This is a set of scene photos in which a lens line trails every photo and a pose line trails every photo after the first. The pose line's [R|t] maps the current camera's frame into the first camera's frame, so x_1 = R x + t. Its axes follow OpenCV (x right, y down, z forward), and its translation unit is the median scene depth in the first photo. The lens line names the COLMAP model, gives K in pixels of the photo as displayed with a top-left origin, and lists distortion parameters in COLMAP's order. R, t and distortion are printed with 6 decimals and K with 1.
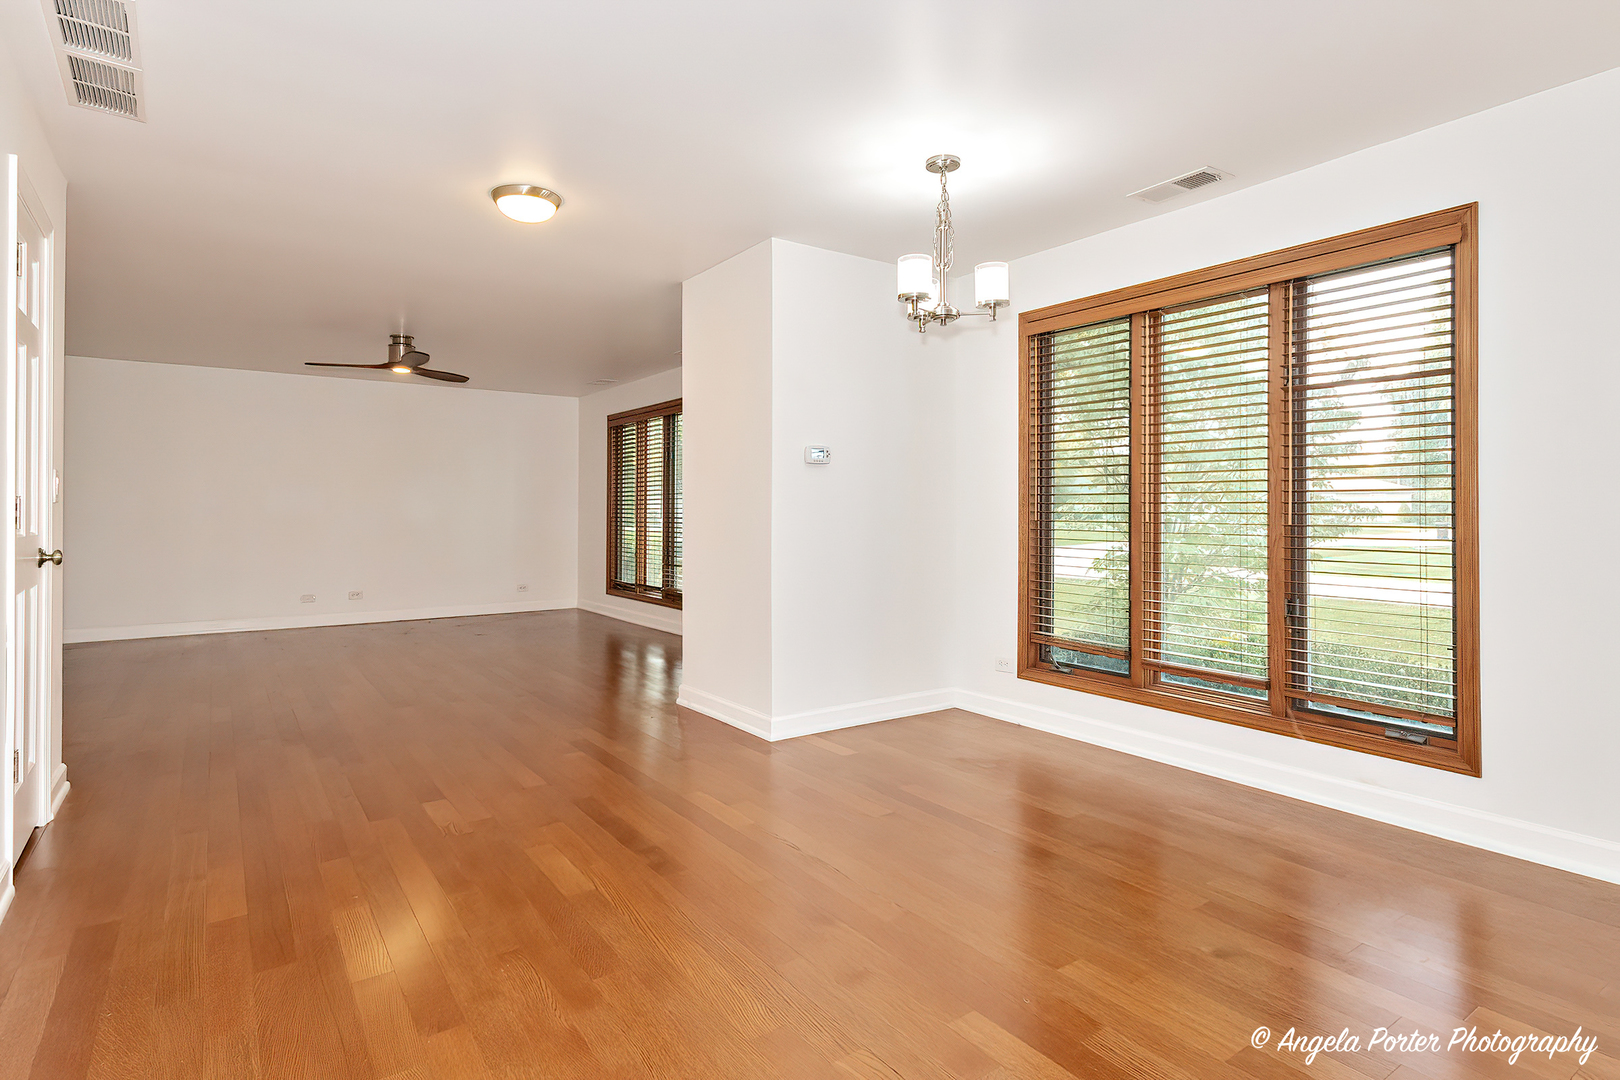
lens RADIAL K [[837.9, 0, 789.7], [0, 837.9, 504.5], [0, 0, 1]] dist [0.002738, 0.000191]
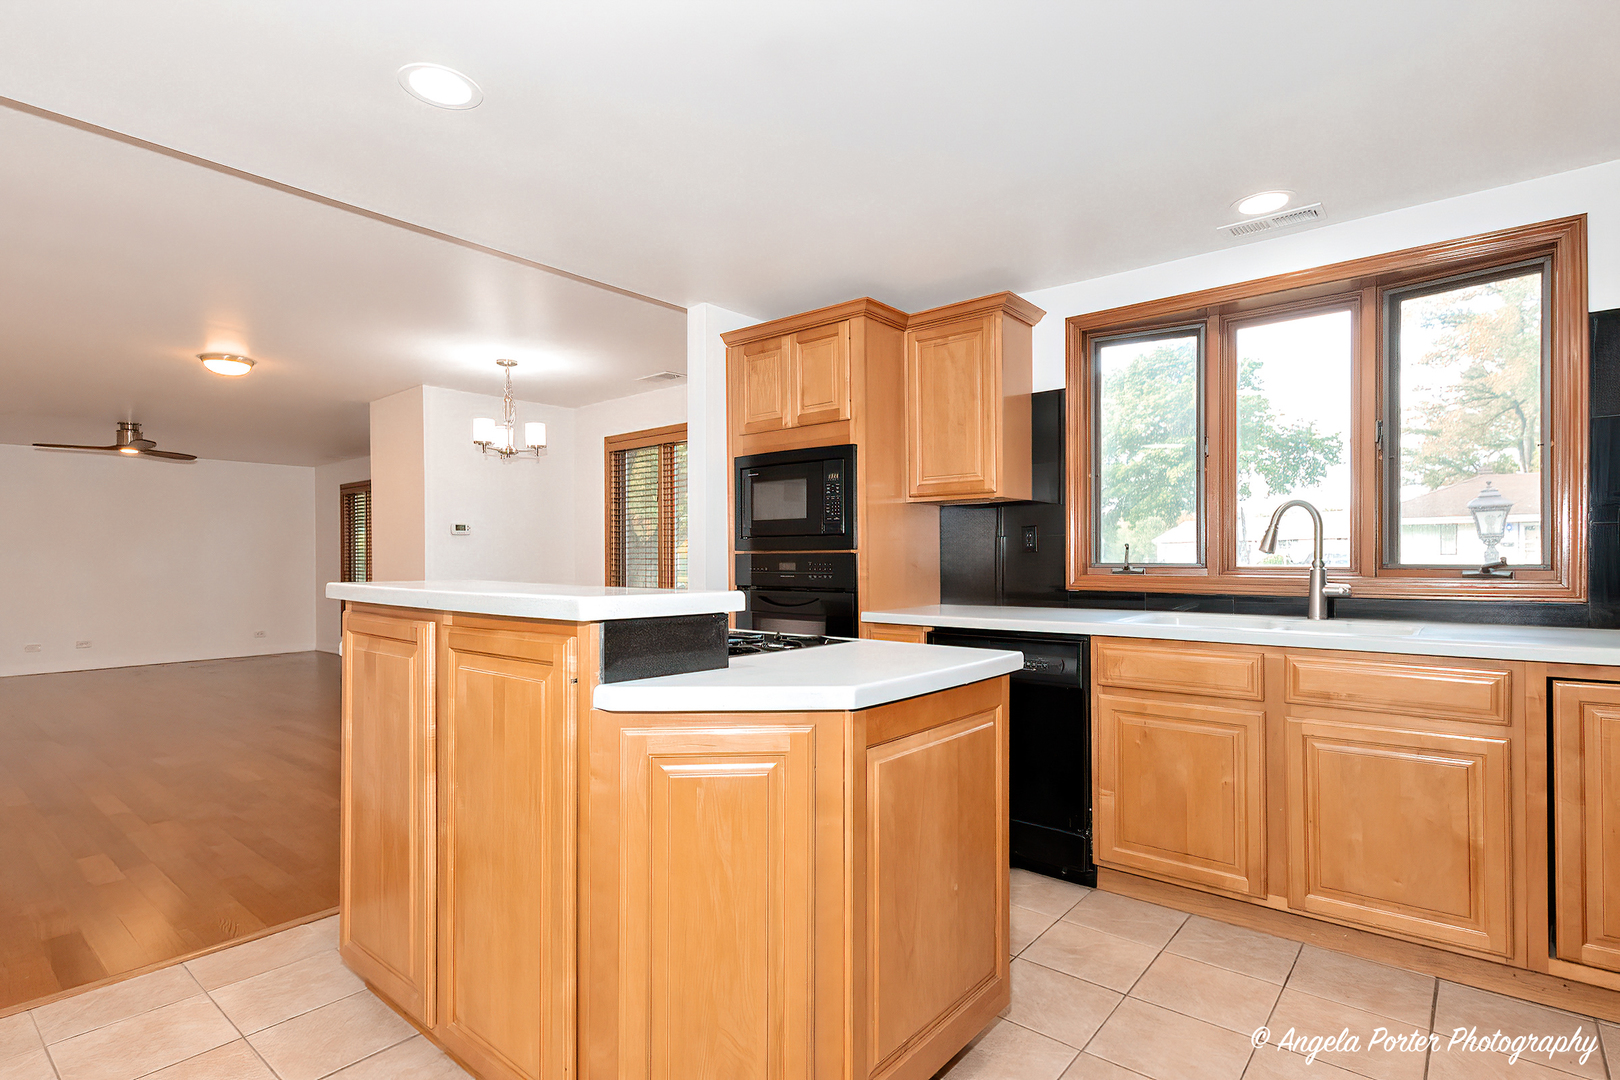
lens RADIAL K [[796.7, 0, 809.1], [0, 796.7, 562.5], [0, 0, 1]] dist [0.021431, -0.010750]
pose [[0.965009, -0.009432, 0.262045, 0.272299], [0.007067, 0.999925, 0.009965, -0.007583], [-0.262120, -0.007764, 0.965004, -0.580771]]
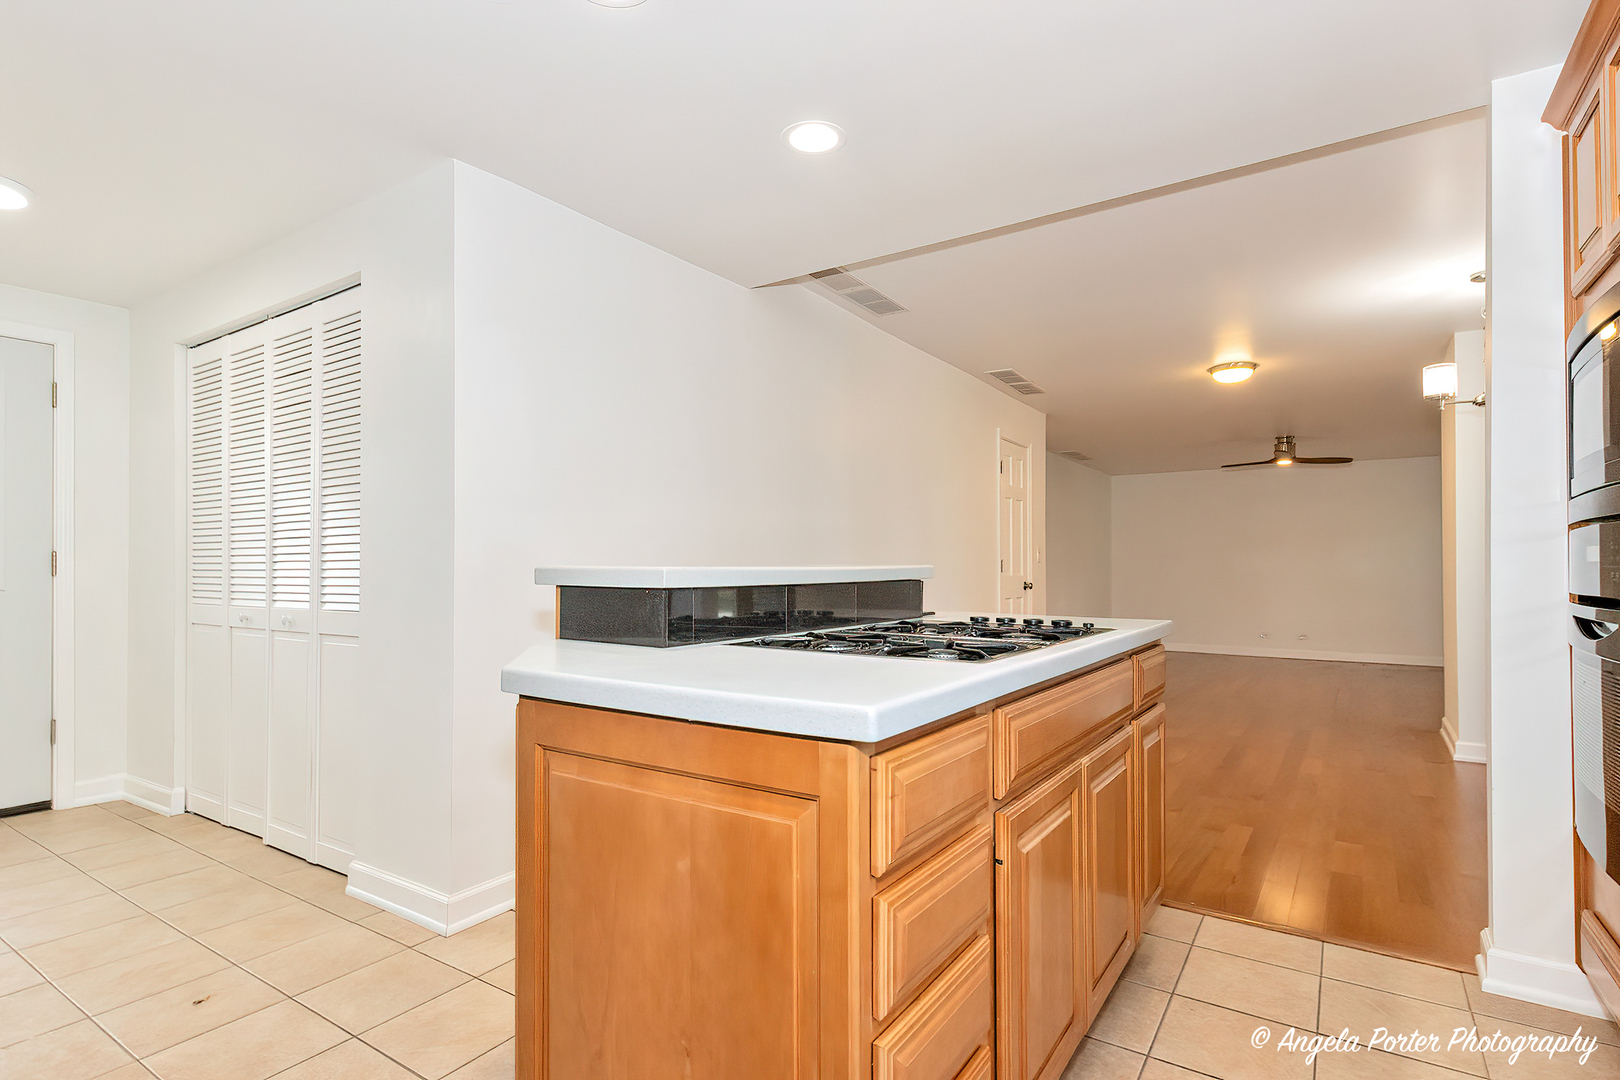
lens RADIAL K [[796.7, 0, 809.1], [0, 796.7, 562.5], [0, 0, 1]] dist [0.021431, -0.010750]
pose [[0.369681, -0.014067, -0.929052, 0.688902], [0.007937, 0.999897, -0.011981, 0.013396], [0.929125, -0.002944, 0.369755, -0.273988]]
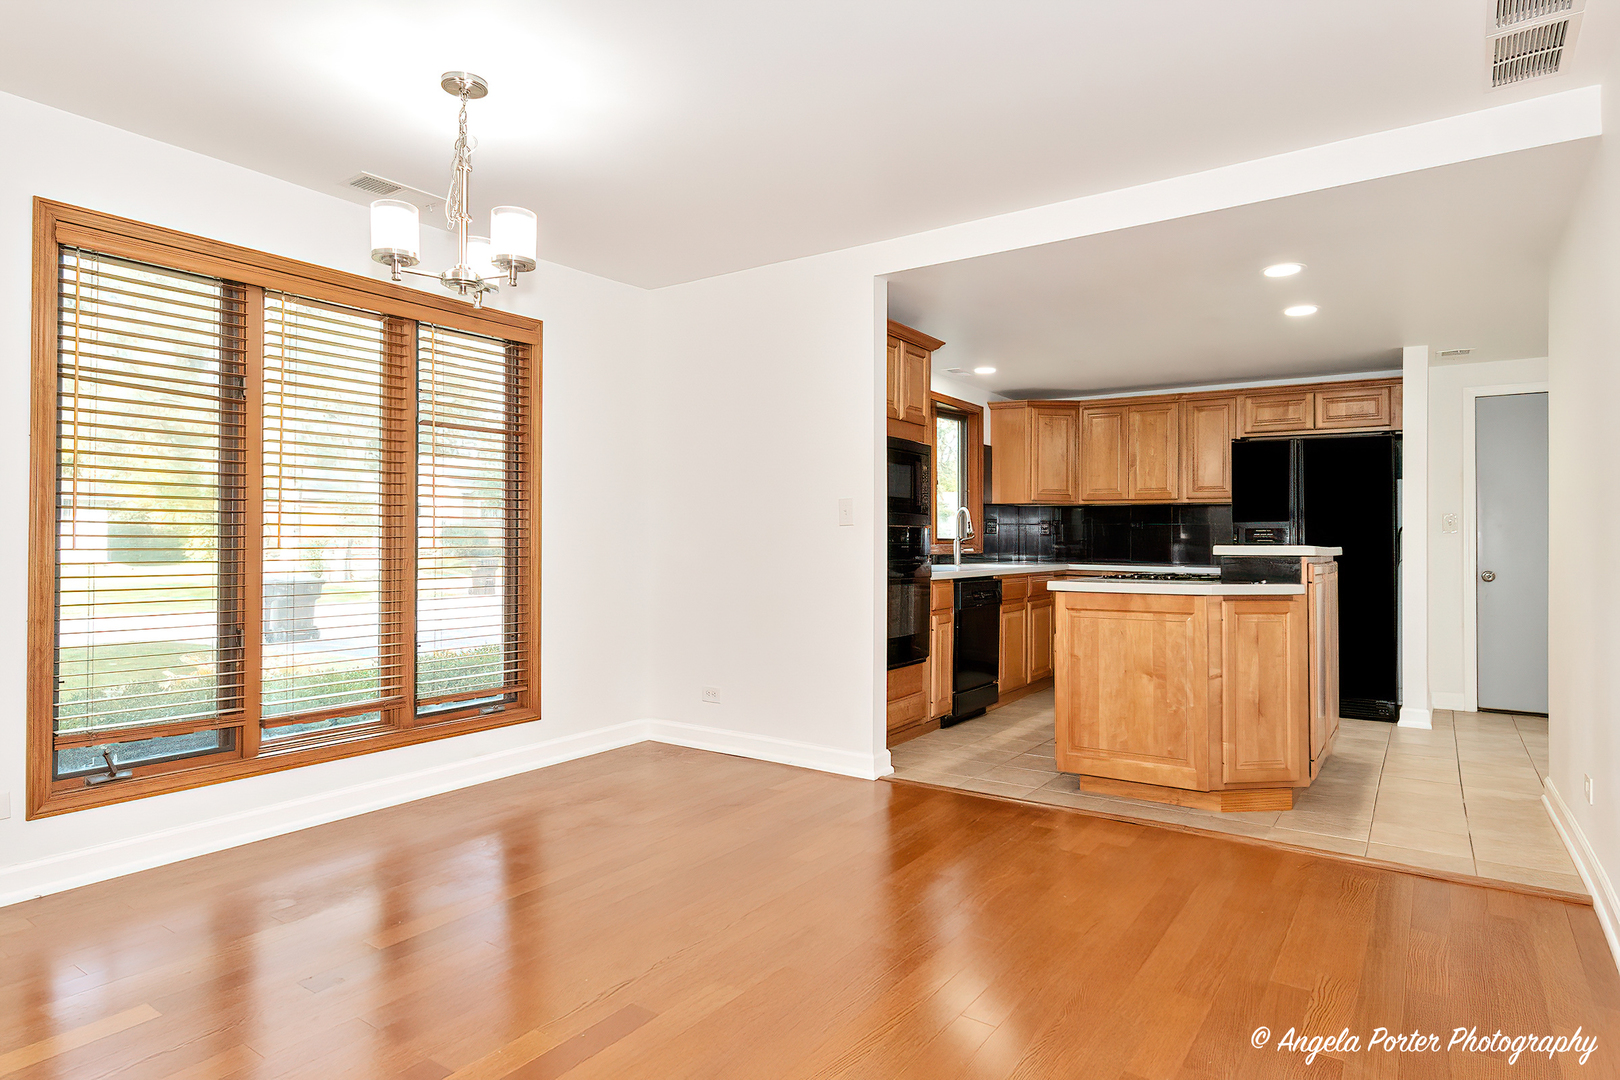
lens RADIAL K [[918.8, 0, 810.0], [0, 918.8, 540.0], [0, 0, 1]] dist [0.000195, -0.000515]
pose [[-0.365766, -0.007059, 0.930680, -0.574469], [-0.009506, 0.999947, 0.003848, 0.004393], [-0.930658, -0.007440, -0.365813, 0.807977]]
